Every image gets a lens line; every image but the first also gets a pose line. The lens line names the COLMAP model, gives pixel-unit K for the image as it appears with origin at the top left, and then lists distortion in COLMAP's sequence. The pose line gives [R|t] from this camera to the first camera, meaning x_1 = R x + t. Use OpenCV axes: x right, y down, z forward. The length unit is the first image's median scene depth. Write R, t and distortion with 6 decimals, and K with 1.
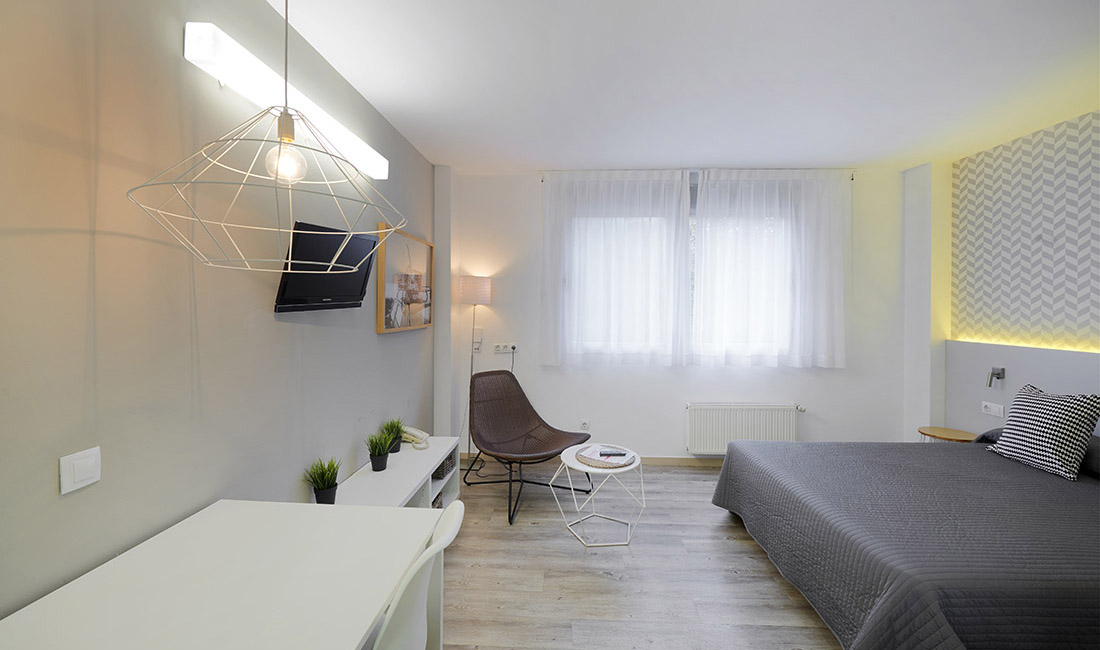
lens RADIAL K [[467.9, 0, 542.6], [0, 467.9, 307.1], [0, 0, 1]] dist [-0.001299, -0.000221]
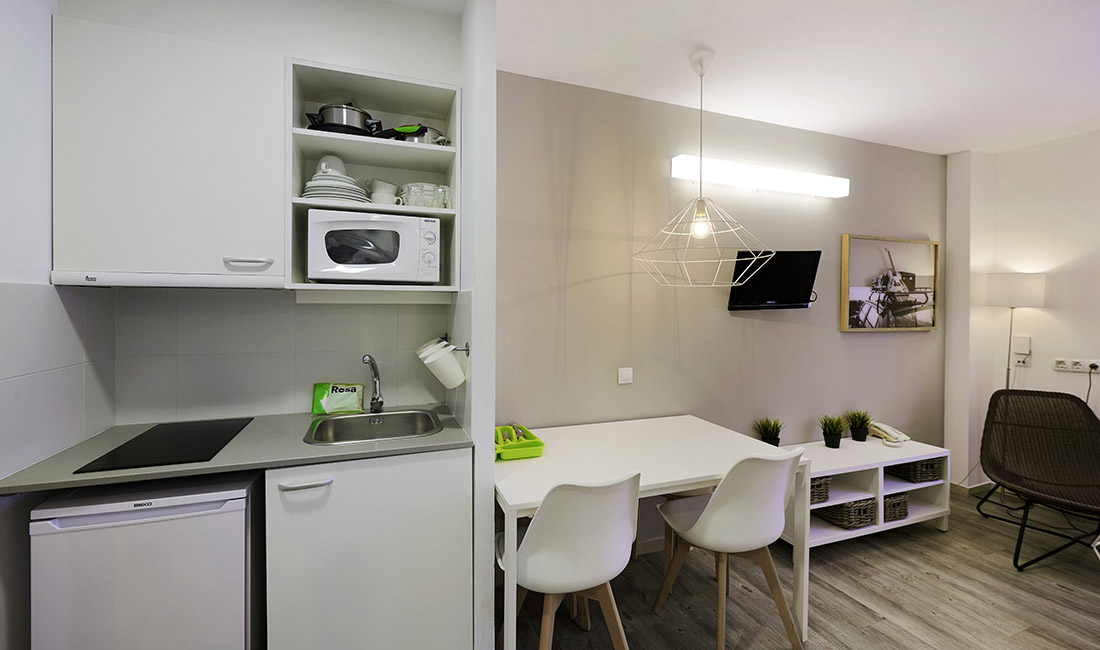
lens RADIAL K [[467.9, 0, 542.6], [0, 467.9, 307.1], [0, 0, 1]] dist [-0.001299, -0.000221]
pose [[0.421112, 0.003039, -0.907004, 0.362755], [-0.009893, 0.999950, -0.001243, 0.005034], [0.906955, 0.009496, 0.421121, -0.137221]]
